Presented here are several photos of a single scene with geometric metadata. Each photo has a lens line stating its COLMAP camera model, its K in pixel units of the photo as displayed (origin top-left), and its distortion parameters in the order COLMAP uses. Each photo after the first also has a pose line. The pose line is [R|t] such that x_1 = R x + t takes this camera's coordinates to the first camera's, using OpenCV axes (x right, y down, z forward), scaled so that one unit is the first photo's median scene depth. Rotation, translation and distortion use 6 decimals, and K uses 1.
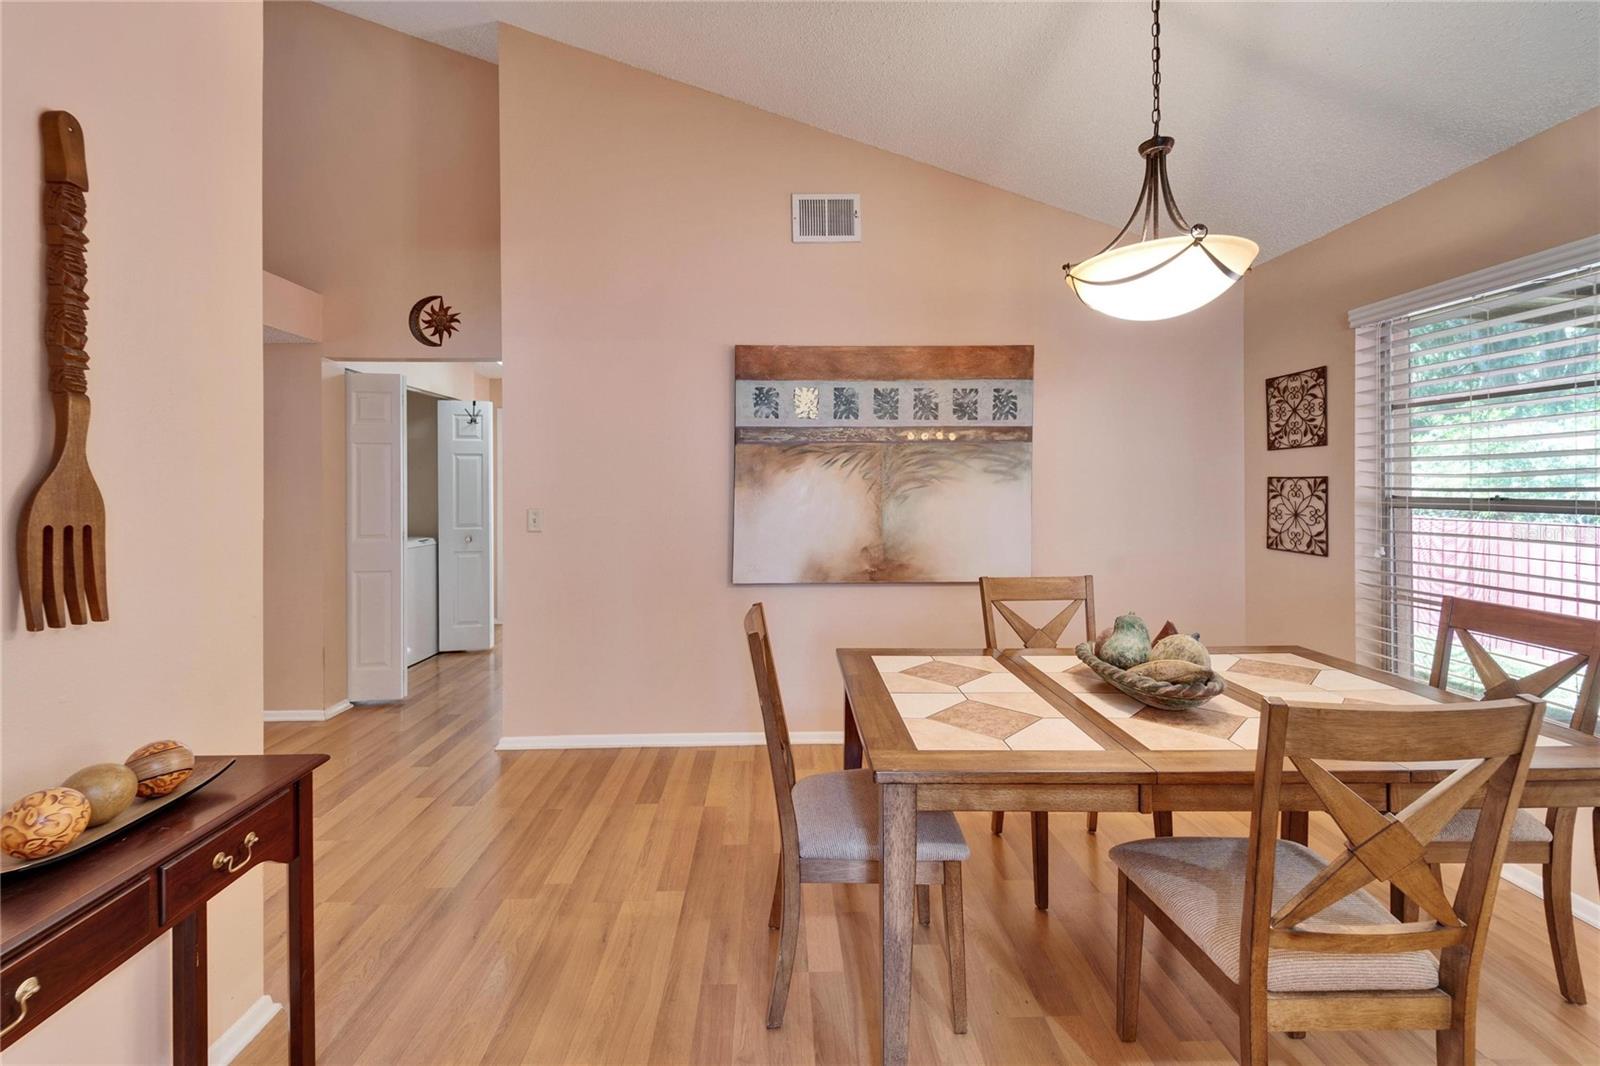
lens RADIAL K [[657.5, 0, 787.7], [0, 657.5, 486.9], [0, 0, 1]] dist [0.005919, -0.002270]
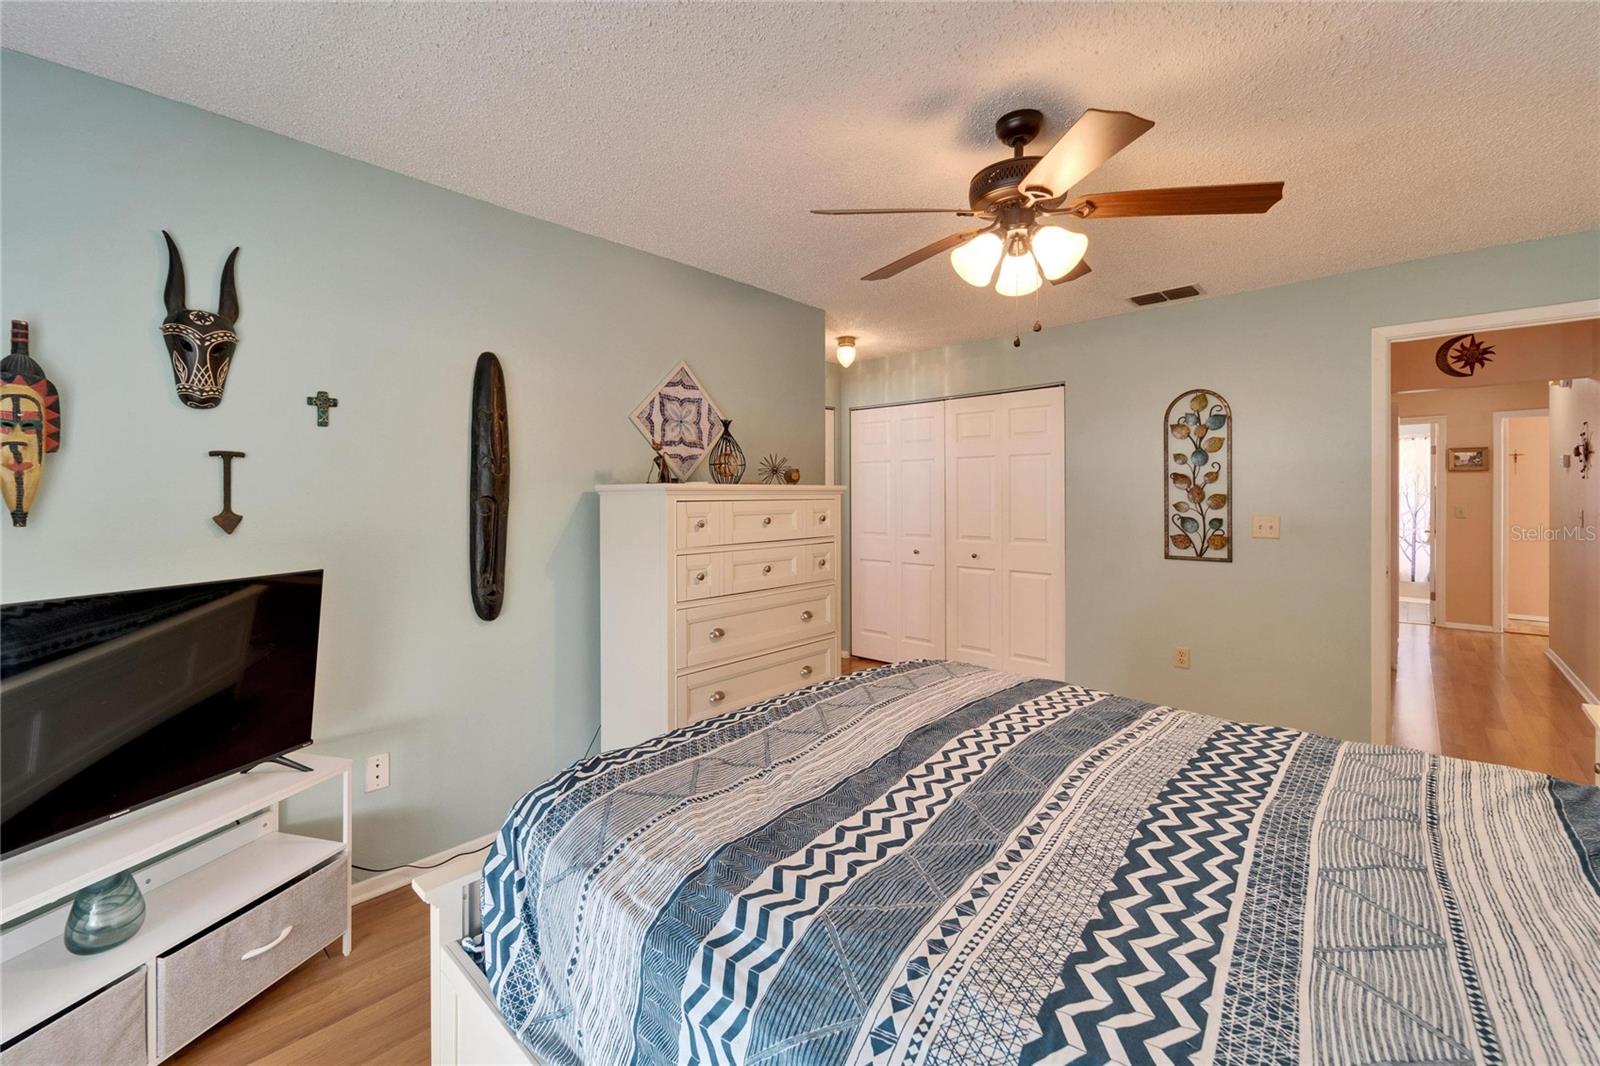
lens RADIAL K [[657.5, 0, 785.5], [0, 657.5, 500.2], [0, 0, 1]] dist [0.005919, -0.002270]
pose [[0.709917, -0.000616, -0.704285, -0.568354], [0.002636, 0.999995, 0.001783, 0.007590], [0.704280, -0.003122, 0.709915, -0.734989]]
